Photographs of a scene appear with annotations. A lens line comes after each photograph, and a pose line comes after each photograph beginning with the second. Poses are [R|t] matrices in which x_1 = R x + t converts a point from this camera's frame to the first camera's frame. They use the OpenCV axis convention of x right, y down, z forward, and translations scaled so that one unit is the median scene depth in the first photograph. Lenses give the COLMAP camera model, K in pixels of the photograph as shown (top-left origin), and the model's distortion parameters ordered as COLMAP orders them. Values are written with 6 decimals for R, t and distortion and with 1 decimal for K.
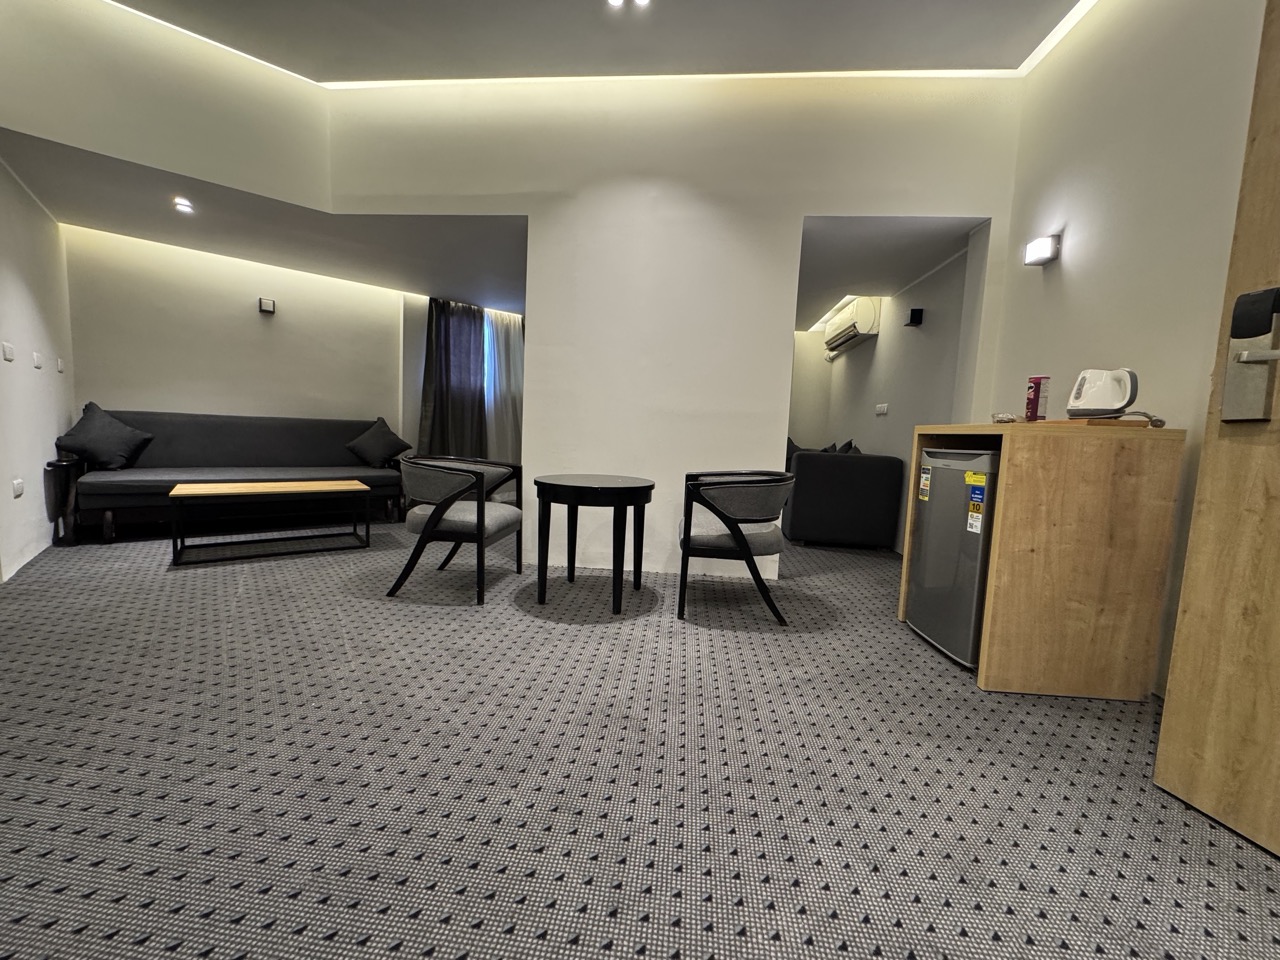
lens RADIAL K [[513.0, 0, 635.7], [0, 513.0, 480.5], [0, 0, 1]] dist [-0.002011, 0.000184]
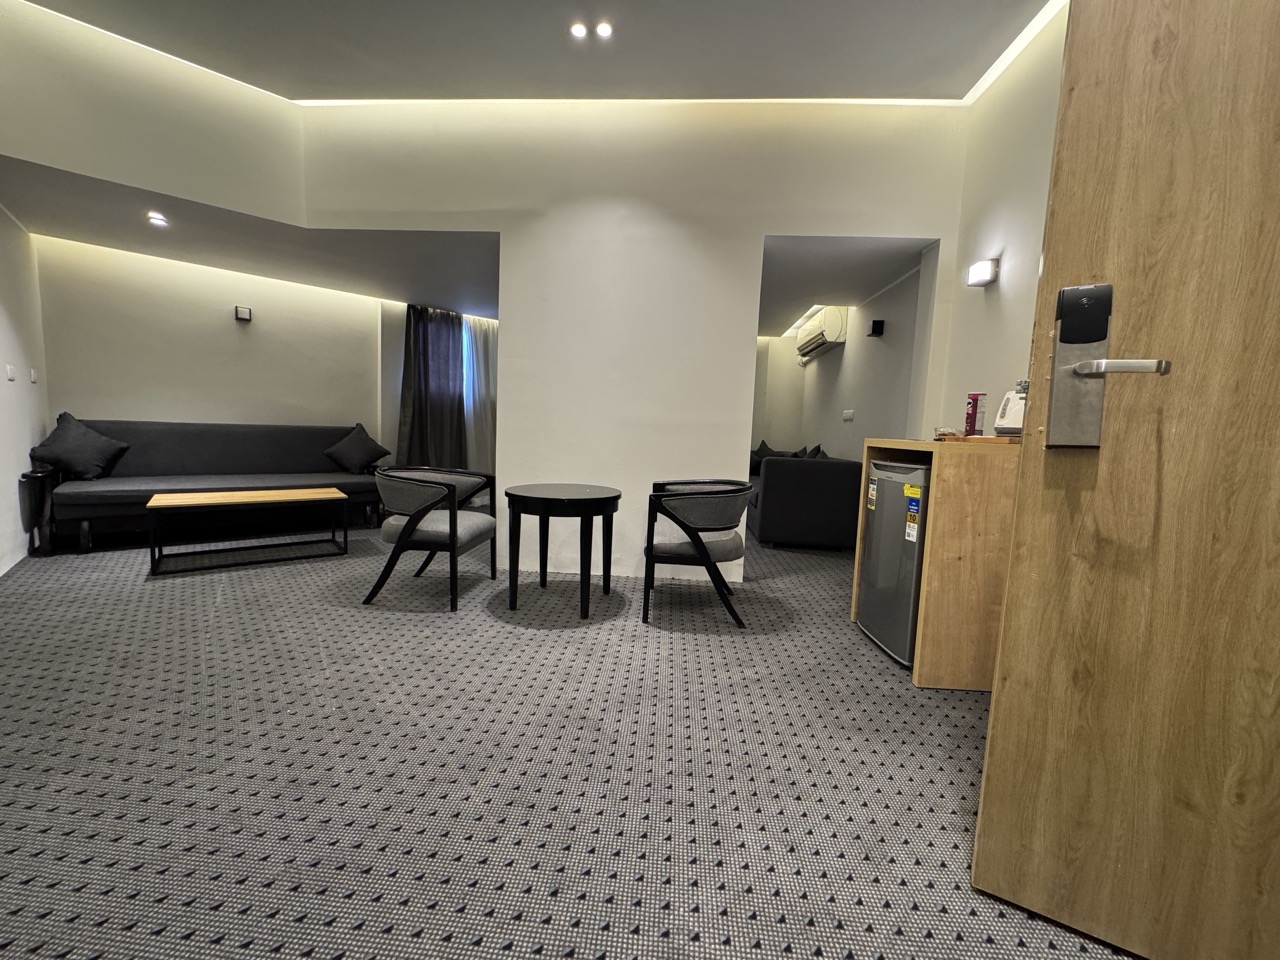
lens RADIAL K [[513.0, 0, 635.7], [0, 513.0, 480.5], [0, 0, 1]] dist [-0.002011, 0.000184]
pose [[0.999654, -0.005606, 0.025683, 0.073117], [0.005454, 0.999967, 0.006017, -0.048675], [-0.025716, -0.005875, 0.999652, -0.086978]]
